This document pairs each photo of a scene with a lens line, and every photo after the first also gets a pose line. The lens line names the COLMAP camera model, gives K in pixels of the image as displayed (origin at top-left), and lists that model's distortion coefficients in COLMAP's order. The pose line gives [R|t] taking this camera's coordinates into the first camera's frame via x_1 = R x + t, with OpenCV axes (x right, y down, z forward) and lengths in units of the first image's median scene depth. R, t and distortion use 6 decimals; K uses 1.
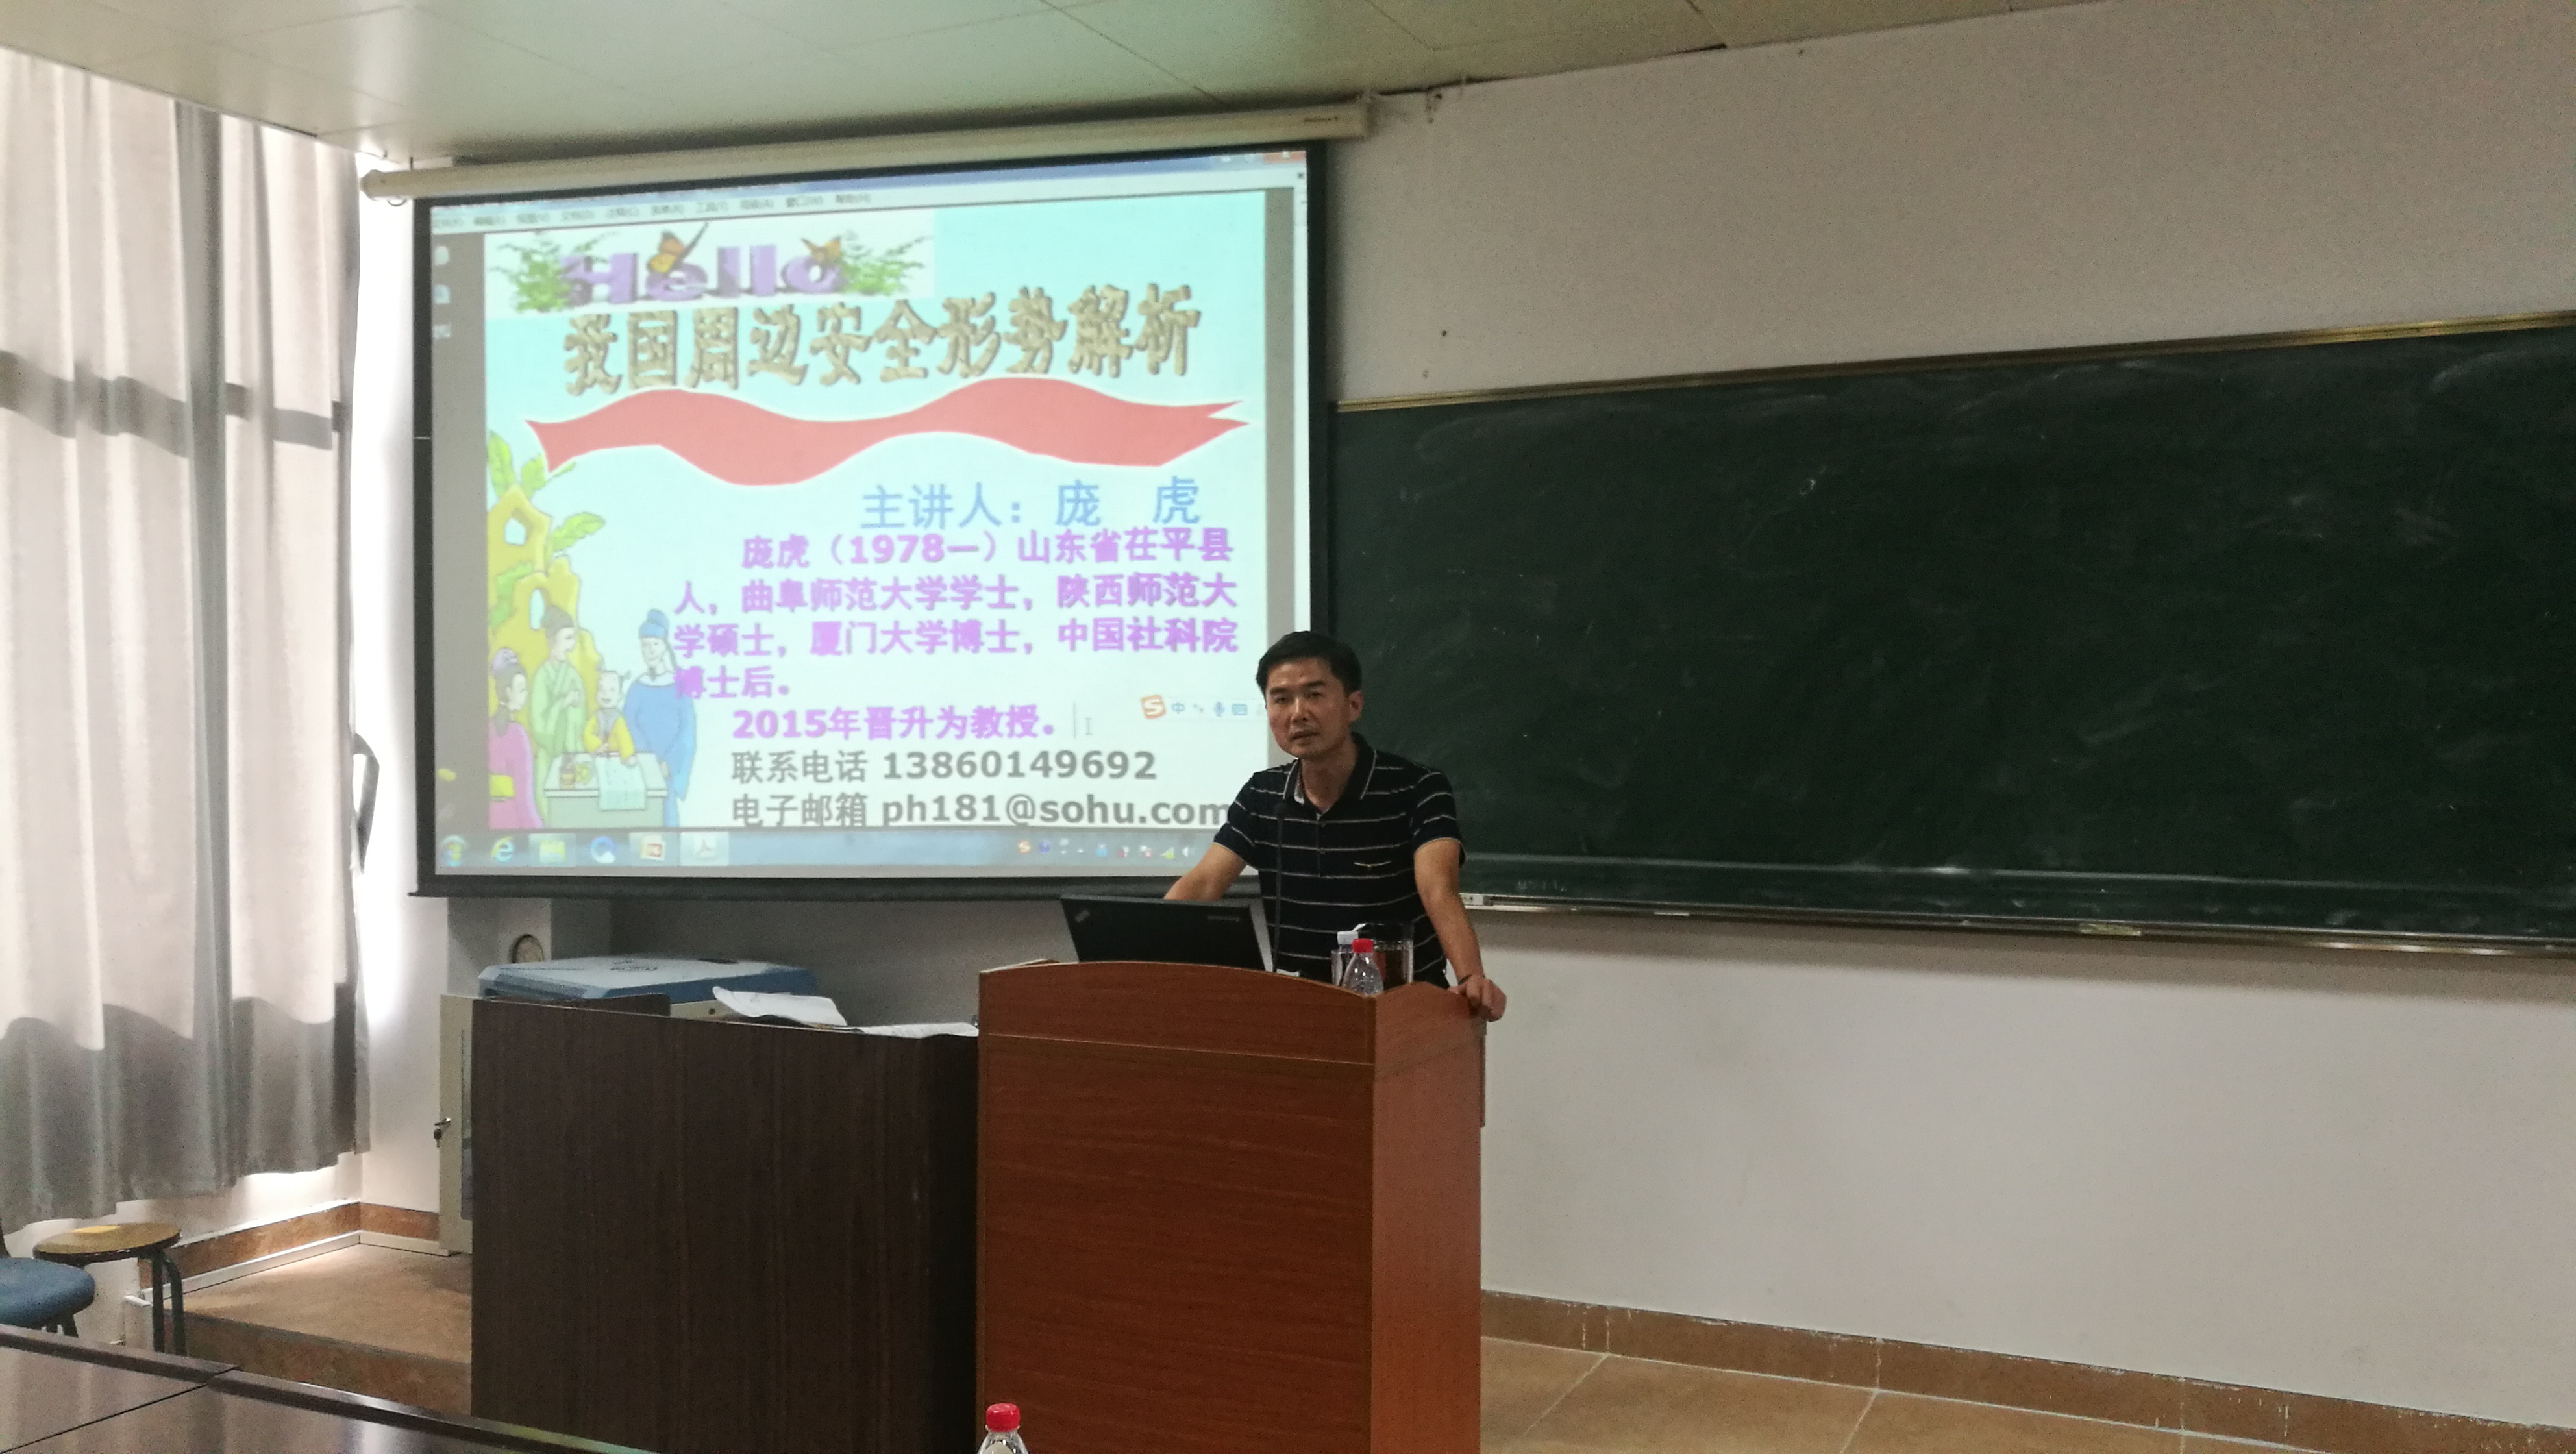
lens RADIAL K [[2038.7, 0, 1284.2], [0, 2038.7, 736.7], [0, 0, 1]] dist [0.011307, -0.041506]
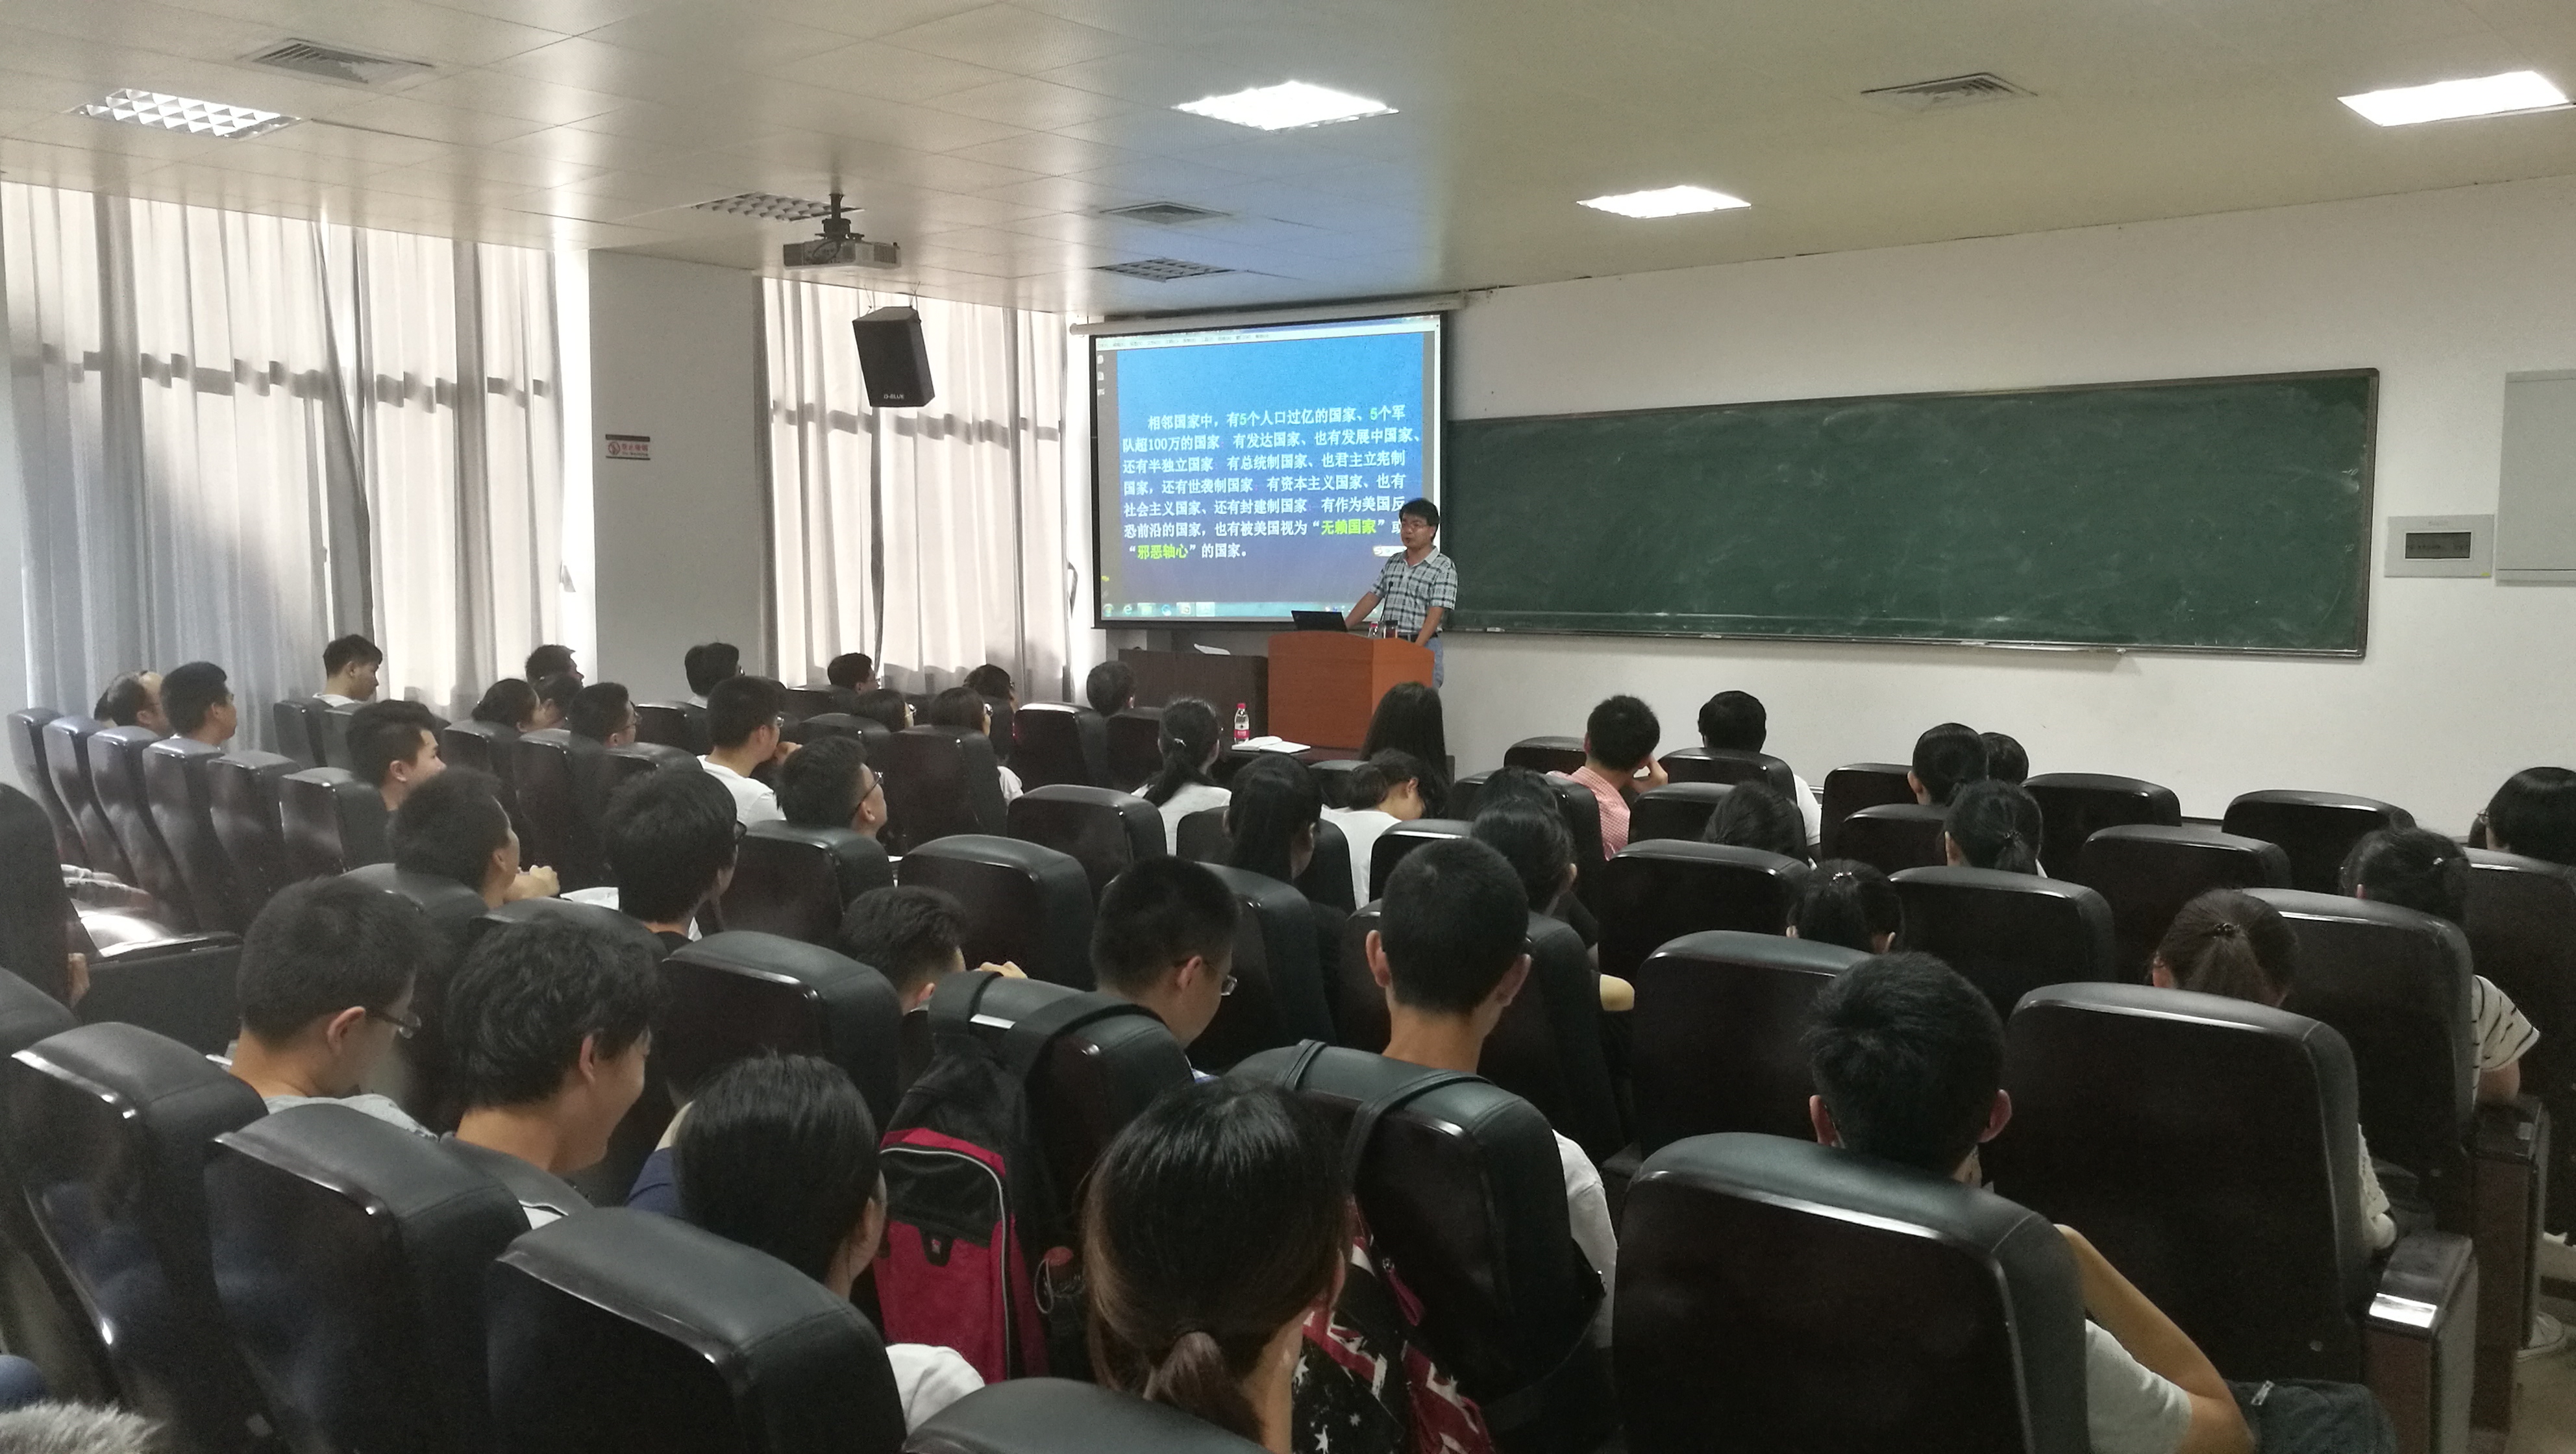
lens RADIAL K [[2038.7, 0, 1294.1], [0, 2038.7, 786.8], [0, 0, 1]] dist [0.011307, -0.041506]
pose [[0.961069, 0.029519, -0.274728, 0.498944], [-0.000281, 0.994381, 0.105859, 0.009395], [0.276309, -0.101660, 0.955677, -1.333260]]
